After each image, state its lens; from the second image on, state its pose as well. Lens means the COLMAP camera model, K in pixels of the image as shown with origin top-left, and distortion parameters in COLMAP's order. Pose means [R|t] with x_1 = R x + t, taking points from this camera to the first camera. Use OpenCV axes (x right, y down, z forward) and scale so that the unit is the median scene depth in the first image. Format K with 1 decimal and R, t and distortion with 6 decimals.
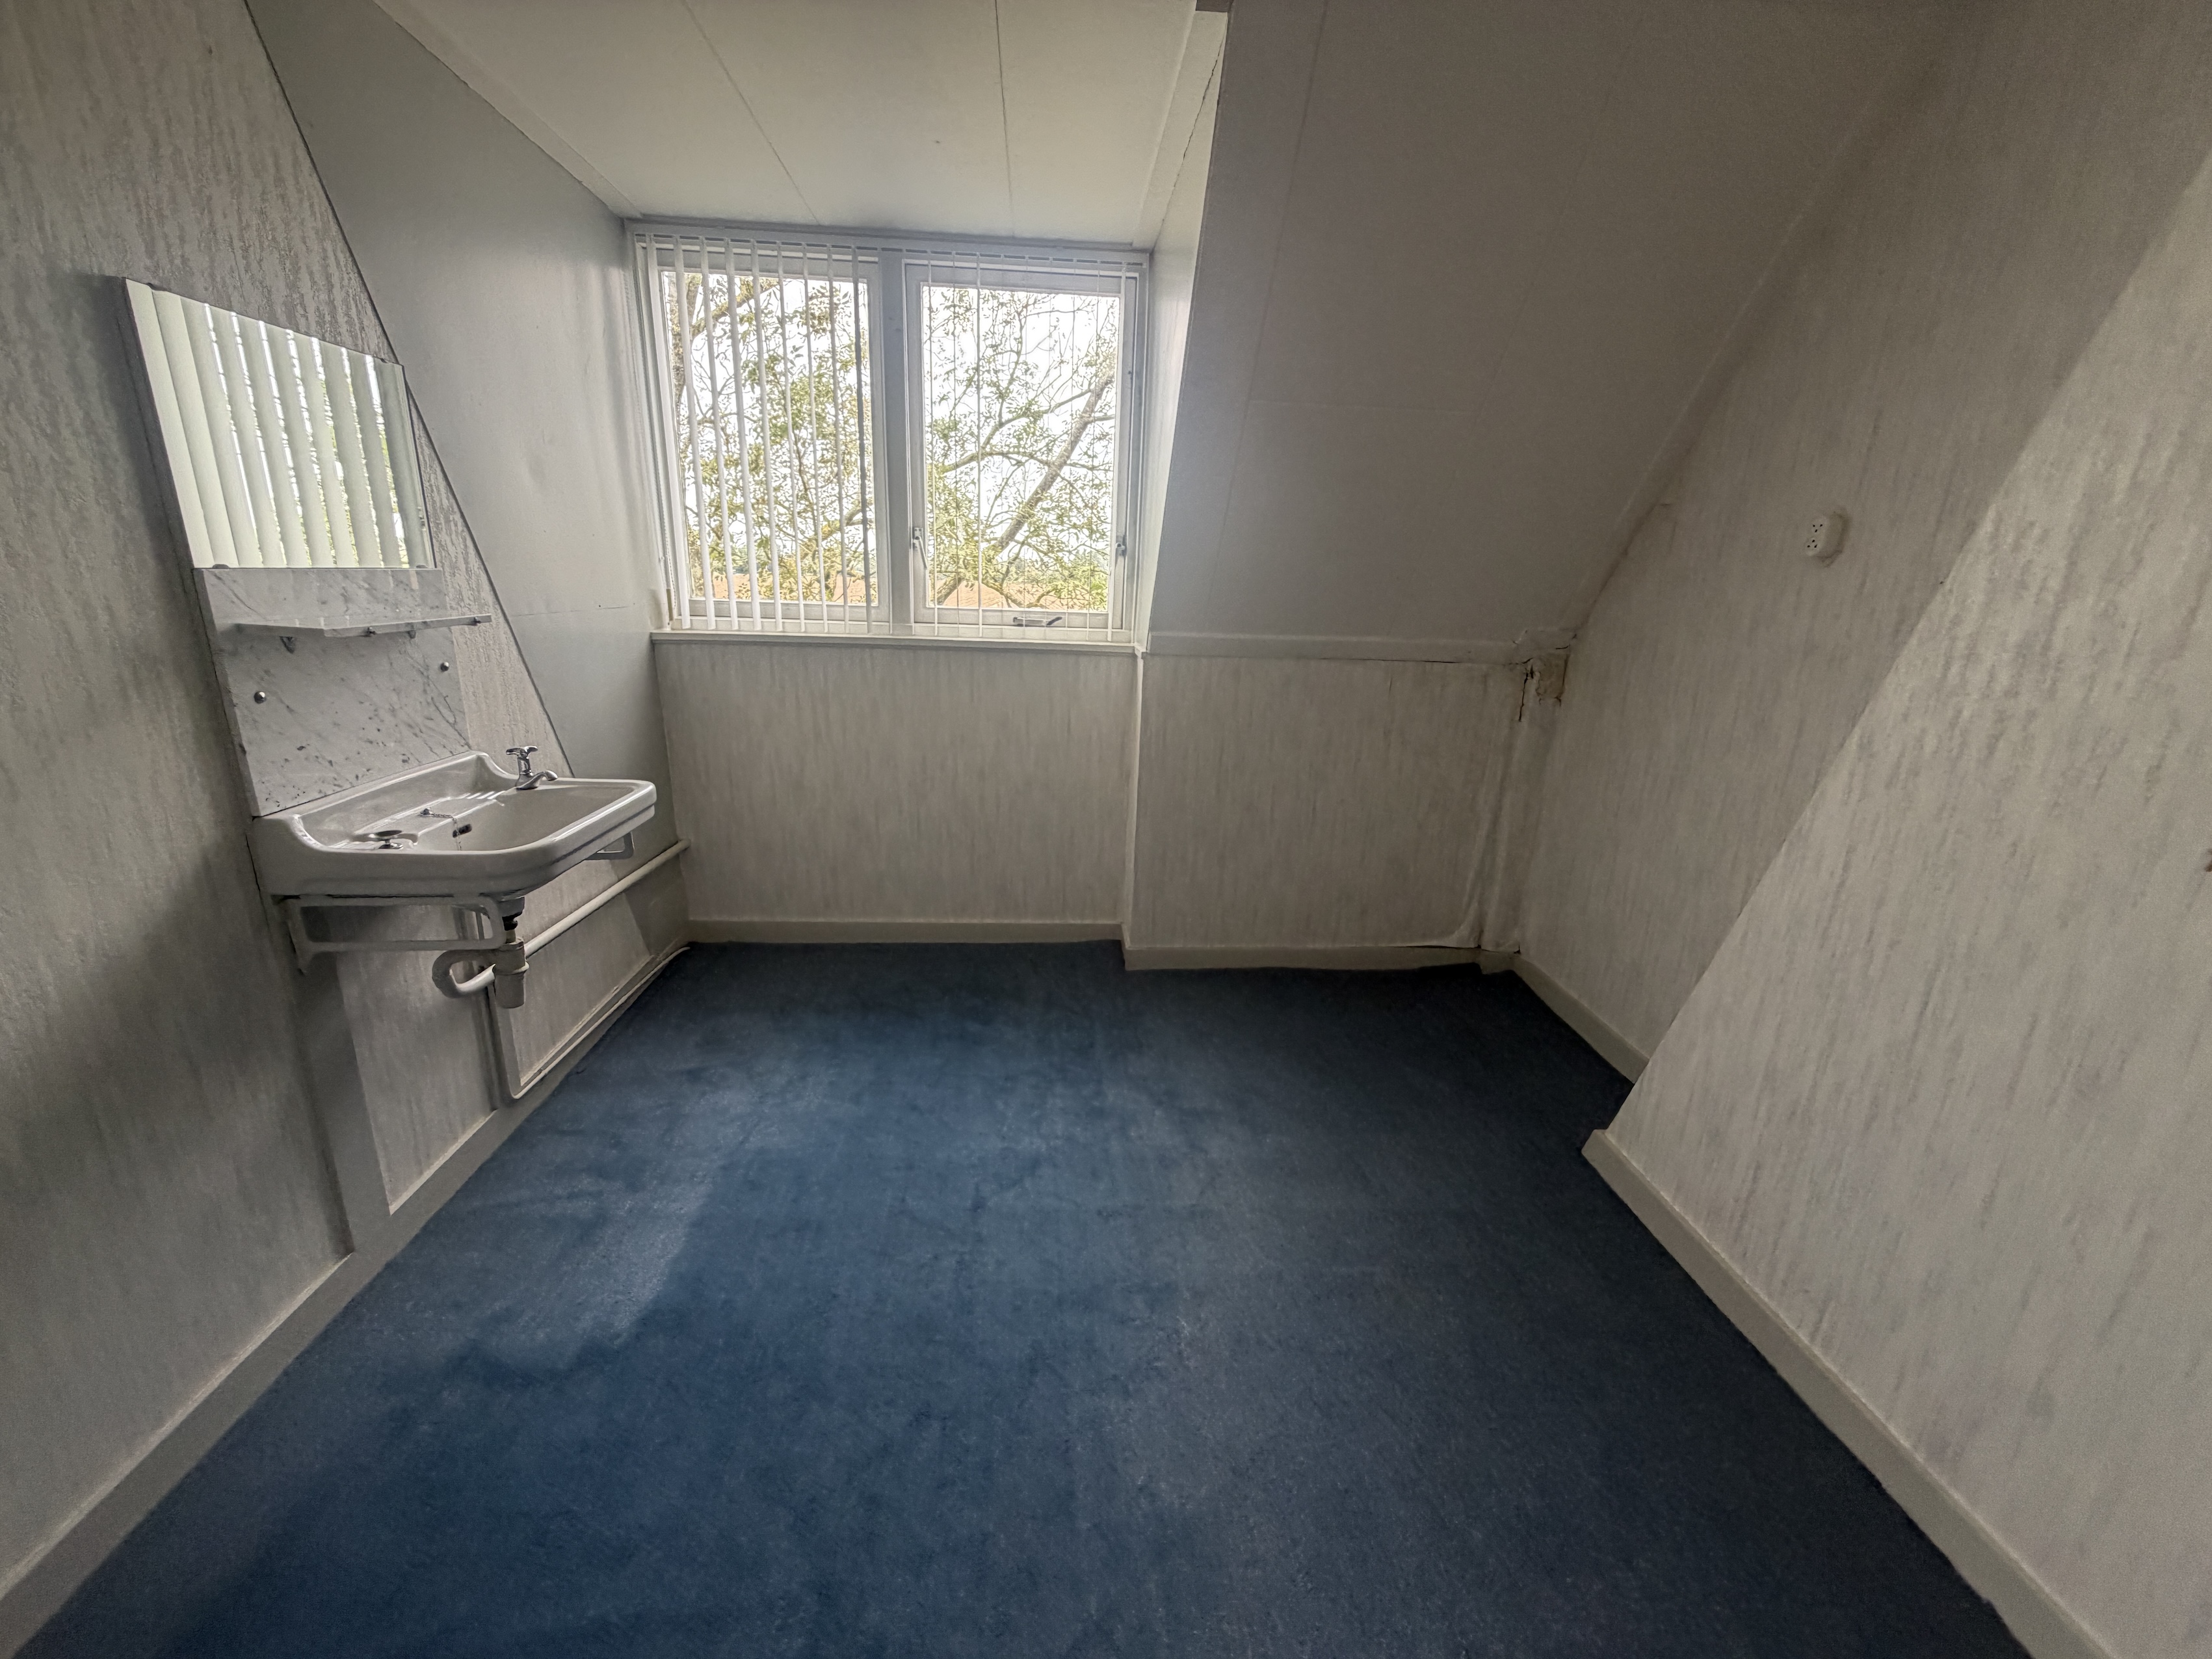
lens RADIAL K [[885.1, 0, 1104.5], [0, 885.1, 826.3], [0, 0, 1]] dist [-0.000001, 0.000028]
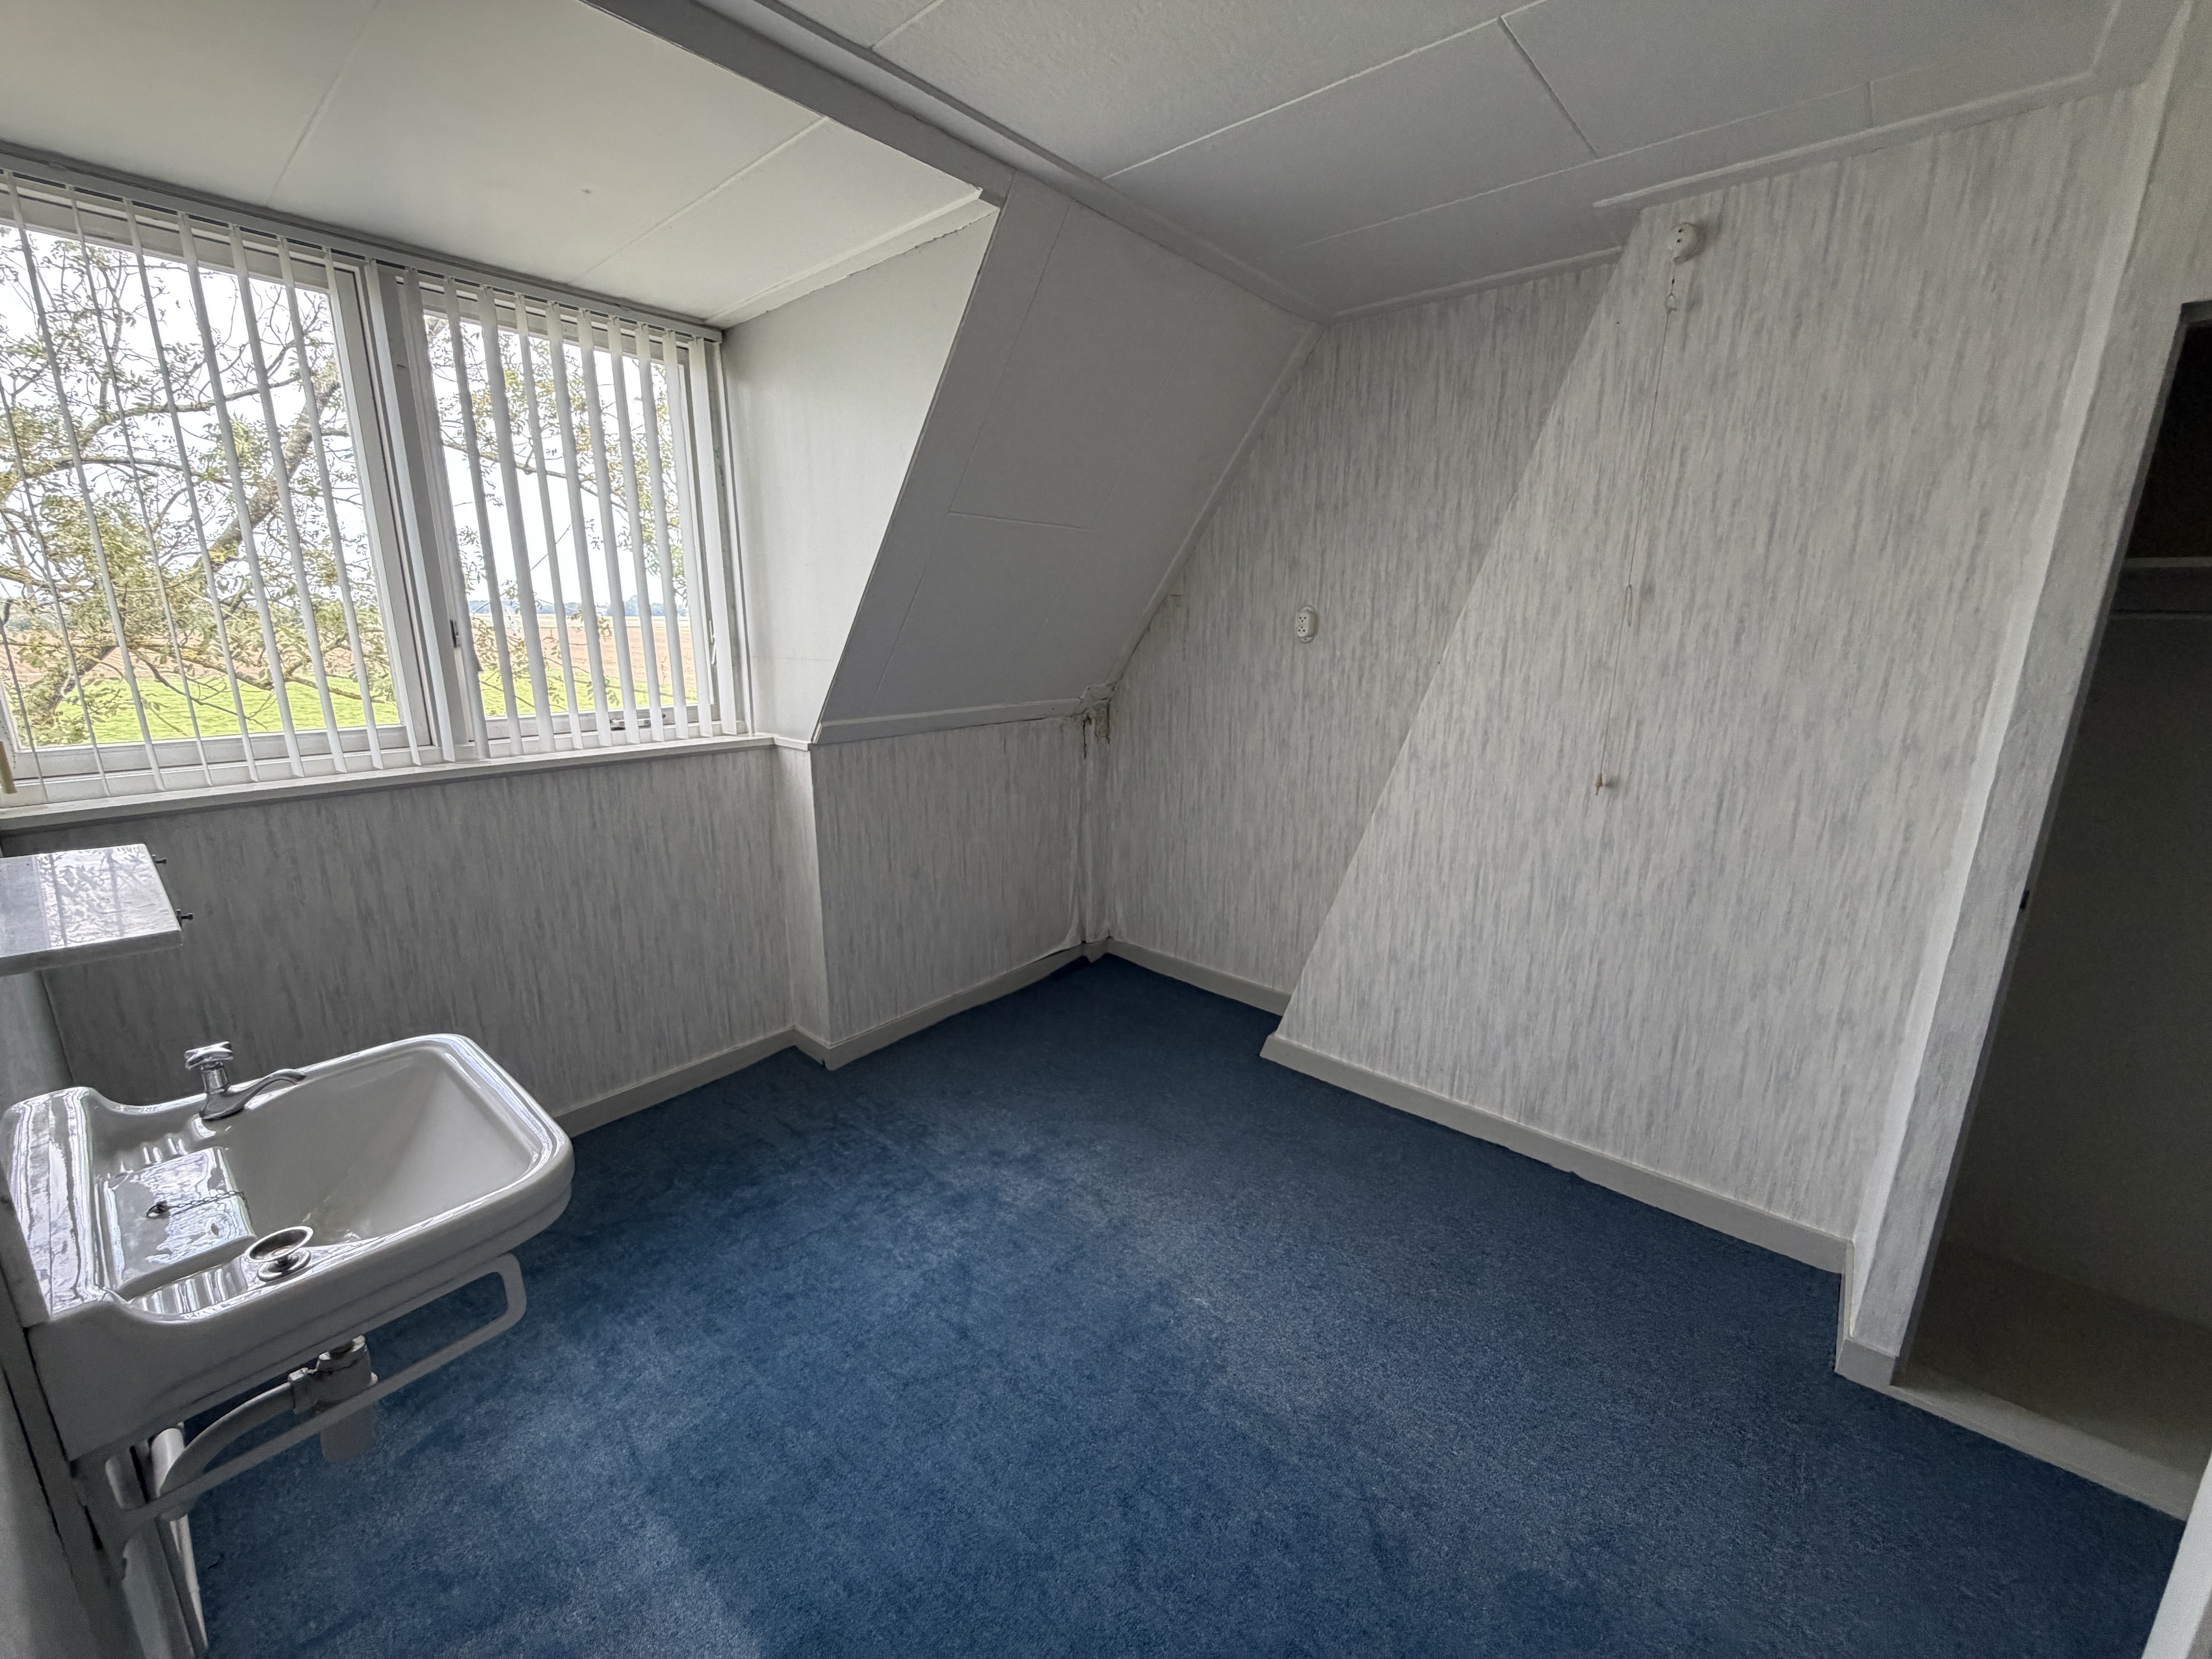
lens RADIAL K [[885.1, 0, 1097.6], [0, 885.1, 828.7], [0, 0, 1]] dist [-0.000001, 0.000028]
pose [[0.696904, -0.196454, 0.689732, -0.487134], [0.214758, 0.974782, 0.060653, -0.112286], [-0.684254, 0.105856, 0.721520, 0.108936]]
